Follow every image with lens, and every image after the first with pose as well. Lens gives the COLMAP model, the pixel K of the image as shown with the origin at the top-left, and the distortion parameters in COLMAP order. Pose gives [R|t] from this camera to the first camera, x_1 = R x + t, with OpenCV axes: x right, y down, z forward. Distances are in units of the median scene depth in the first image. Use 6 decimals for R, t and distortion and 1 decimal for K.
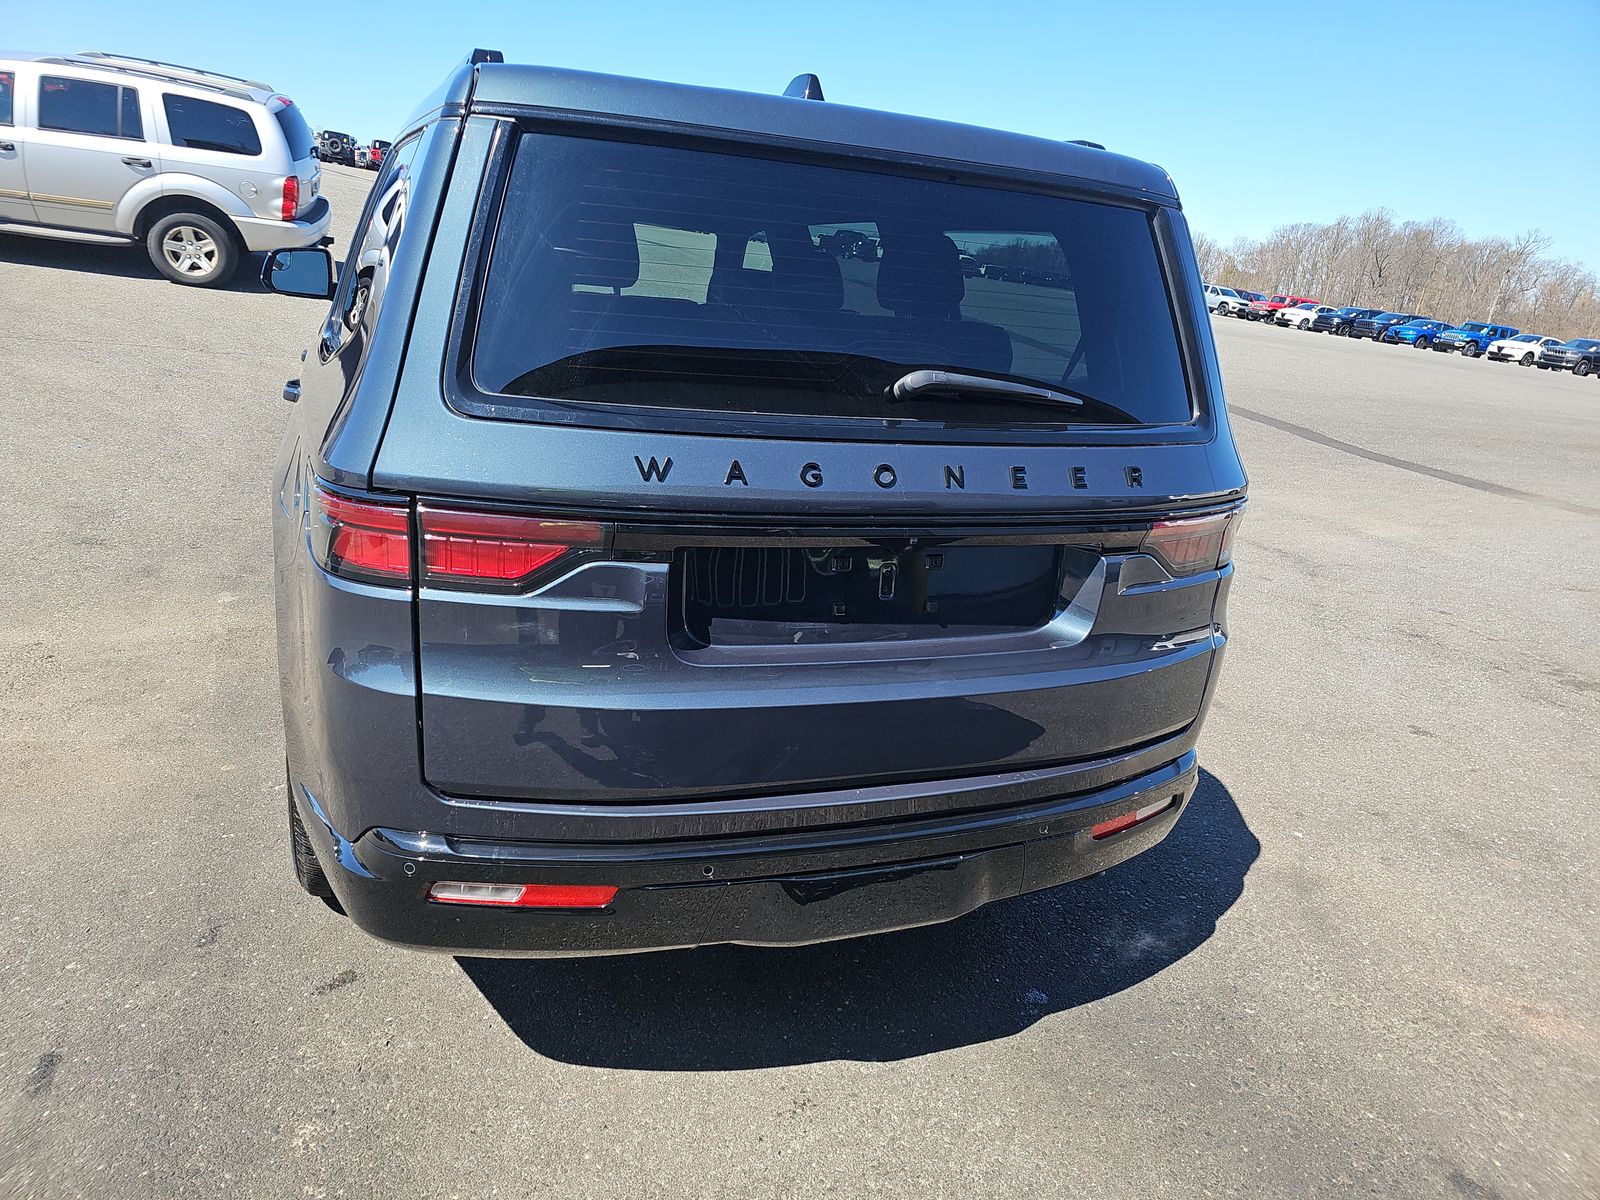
lens RADIAL K [[1066.0, 0, 799.9], [0, 1066.0, 607.6], [0, 0, 1]] dist [0.016201, -0.010128]
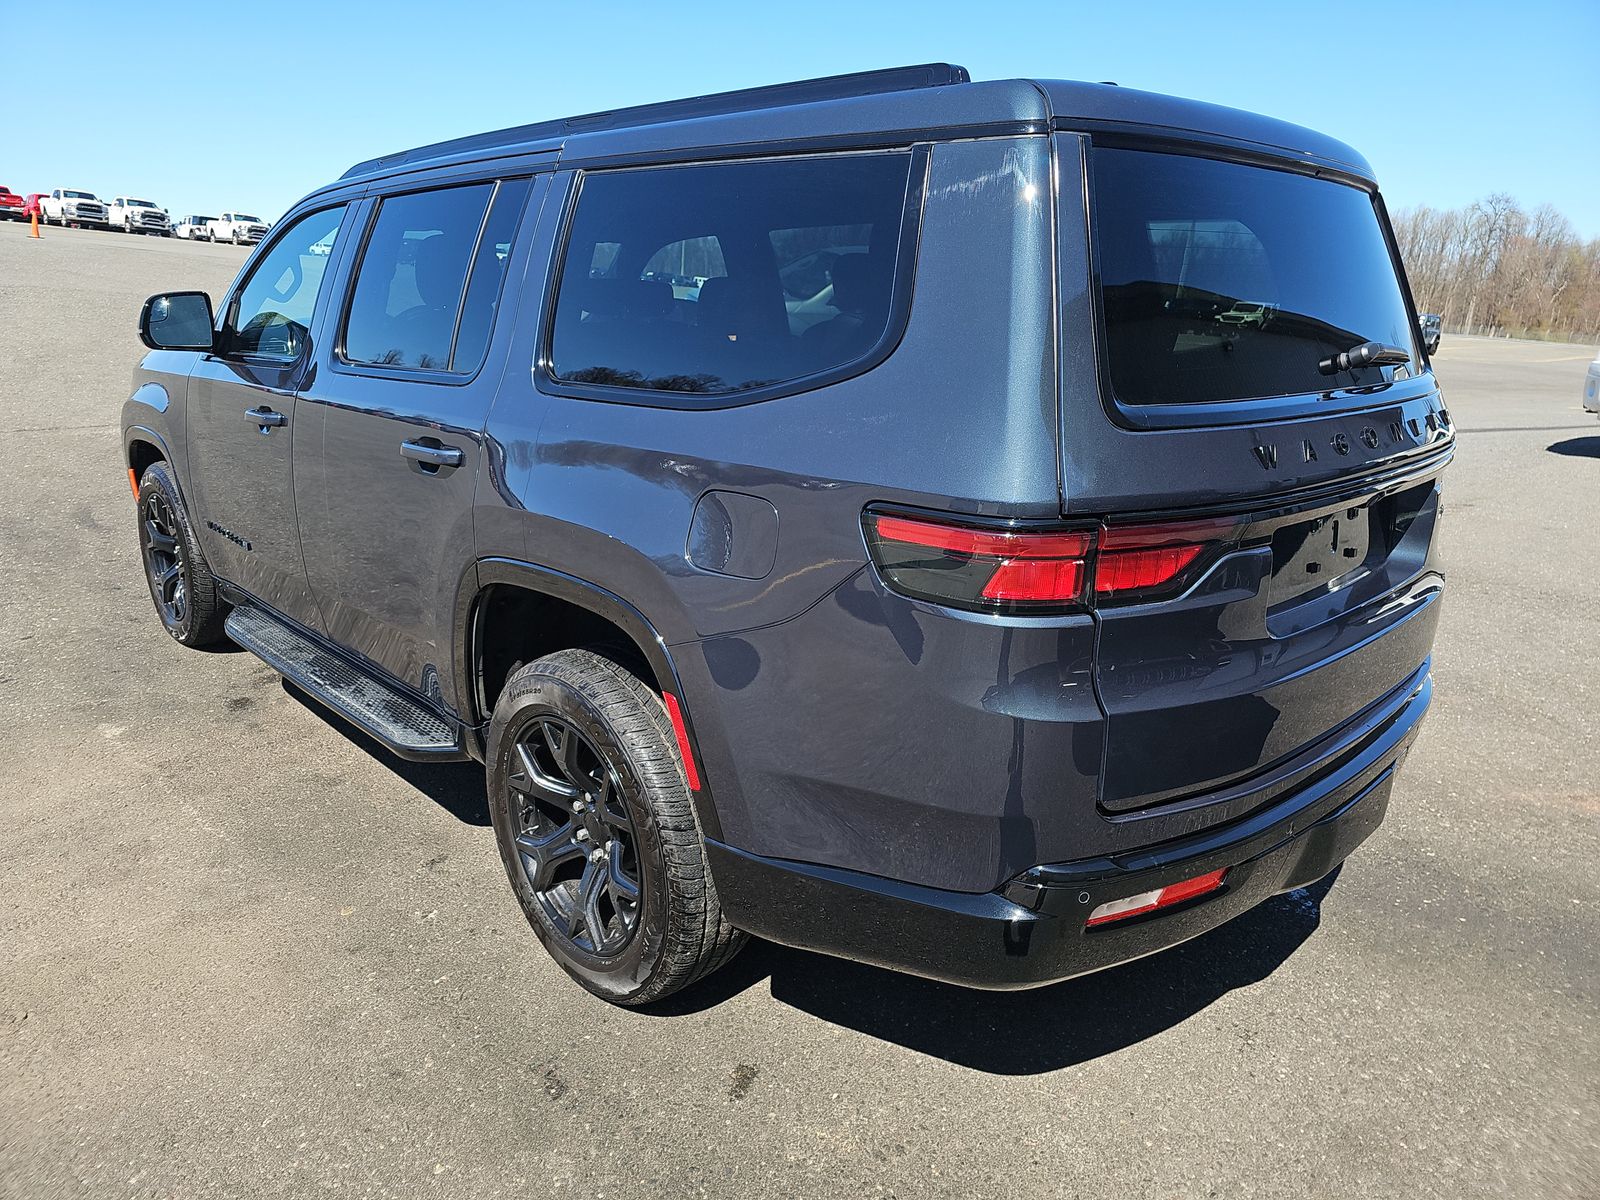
lens RADIAL K [[1066.0, 0, 800.2], [0, 1066.0, 591.7], [0, 0, 1]] dist [0.016201, -0.010128]
pose [[0.919323, -0.175815, 0.352042, -0.730596], [0.179750, 0.983472, 0.021760, -0.081070], [-0.350049, 0.043275, 0.935731, 0.130293]]
